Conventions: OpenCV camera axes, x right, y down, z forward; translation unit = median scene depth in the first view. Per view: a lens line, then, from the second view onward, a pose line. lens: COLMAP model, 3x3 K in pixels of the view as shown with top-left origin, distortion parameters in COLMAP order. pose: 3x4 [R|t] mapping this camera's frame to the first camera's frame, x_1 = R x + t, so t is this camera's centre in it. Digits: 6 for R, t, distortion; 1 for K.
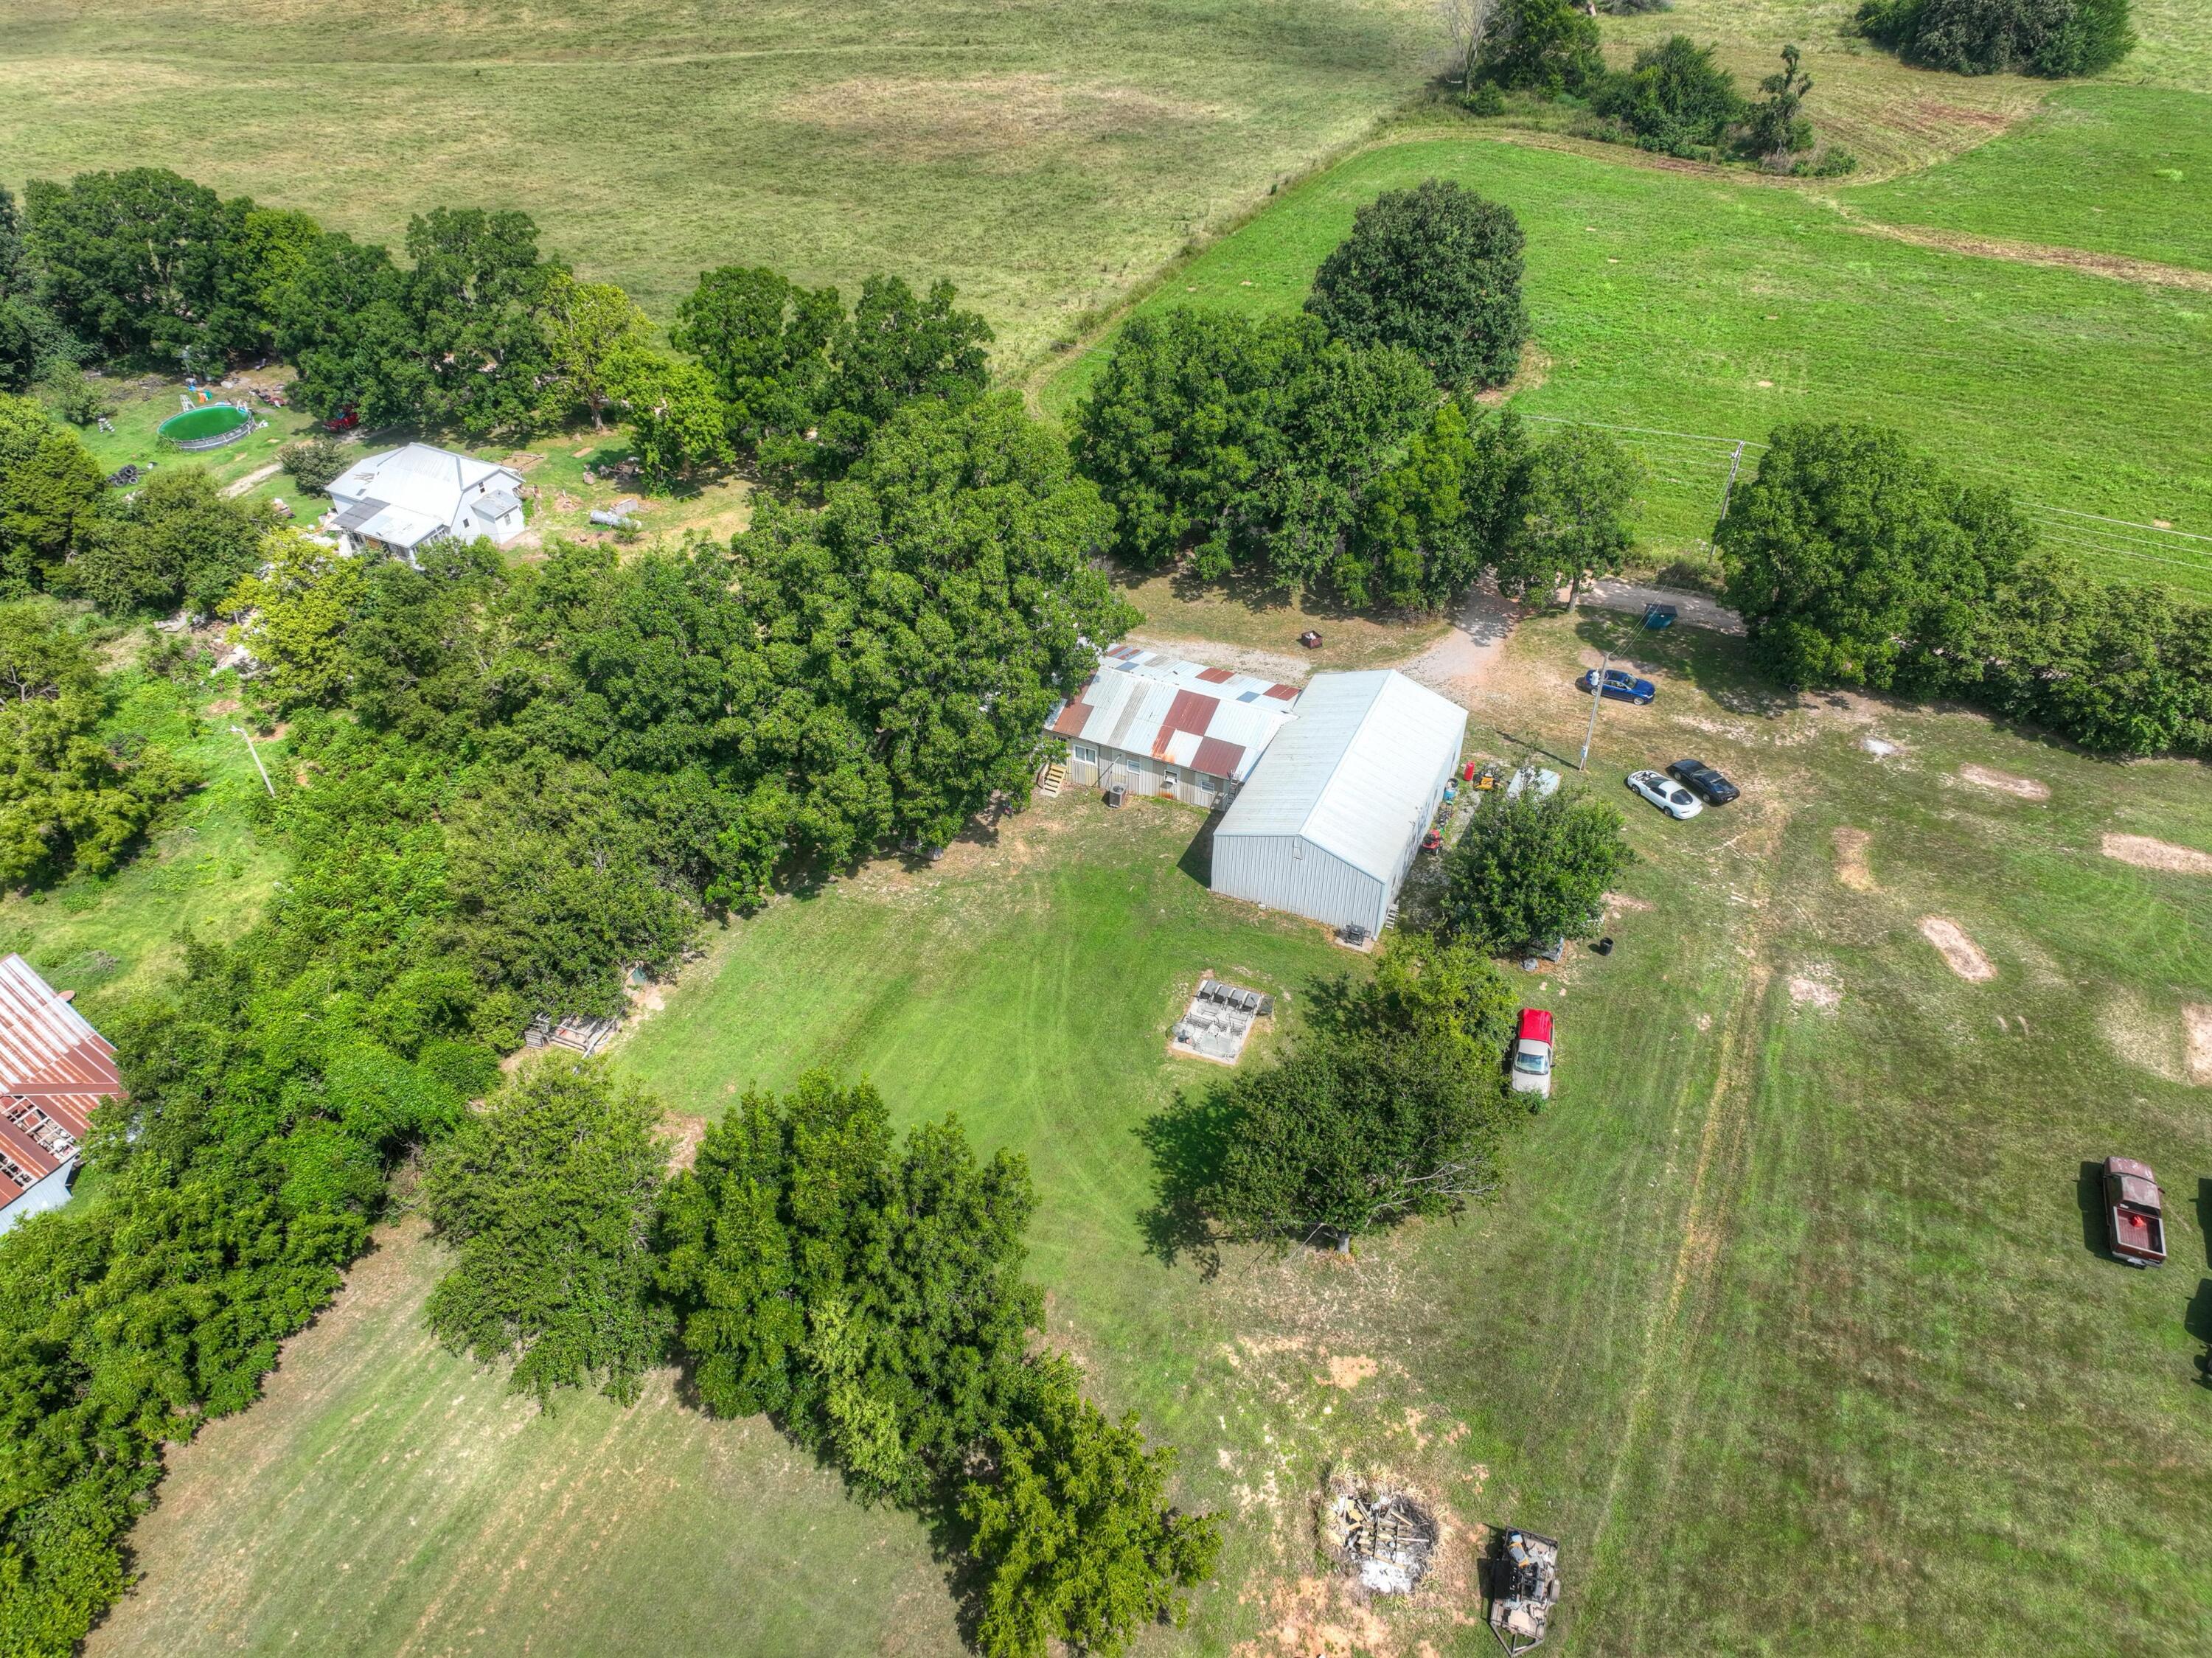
lens RADIAL K [[1560.2, 0, 1101.8], [0, 1560.2, 832.9], [0, 0, 1]] dist [0.007469, 0.006977]
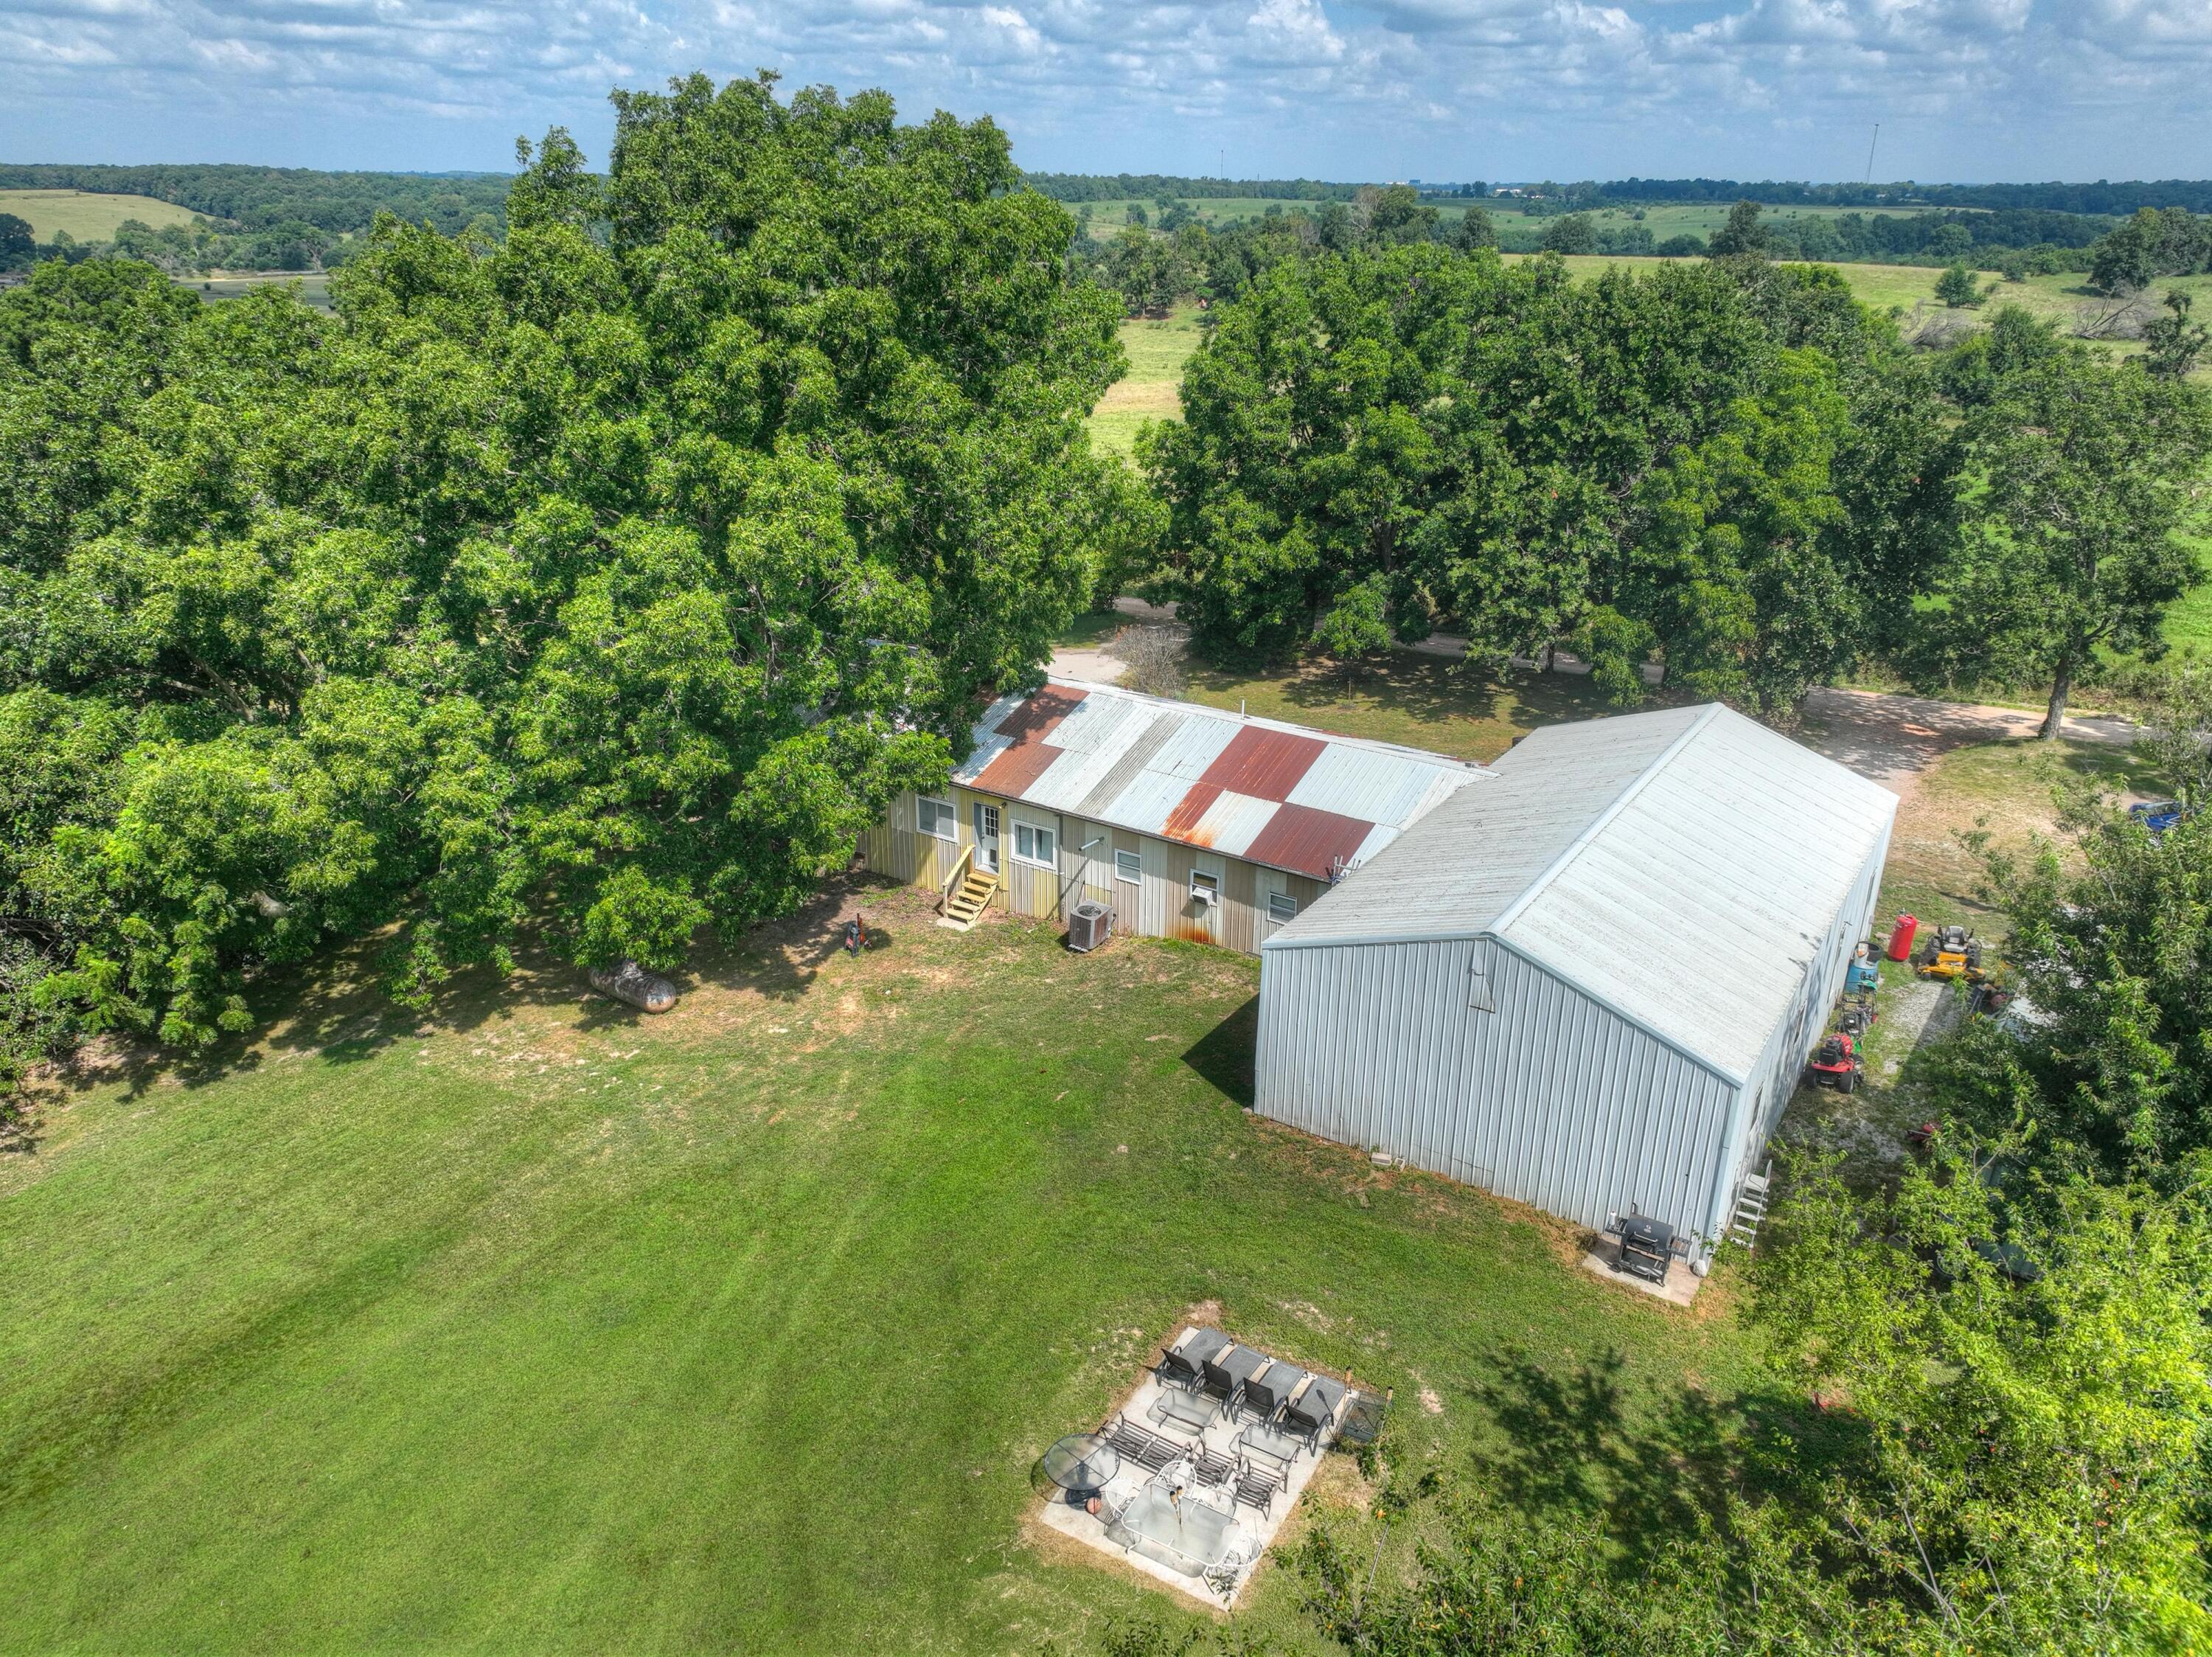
lens RADIAL K [[1560.4, 0, 1112.5], [0, 1560.4, 817.3], [0, 0, 1]] dist [0.007469, 0.006977]
pose [[0.988138, 0.073735, -0.134710, 0.077912], [-0.111580, 0.947425, -0.299892, 0.083296], [0.105515, 0.311366, 0.944414, 0.571094]]
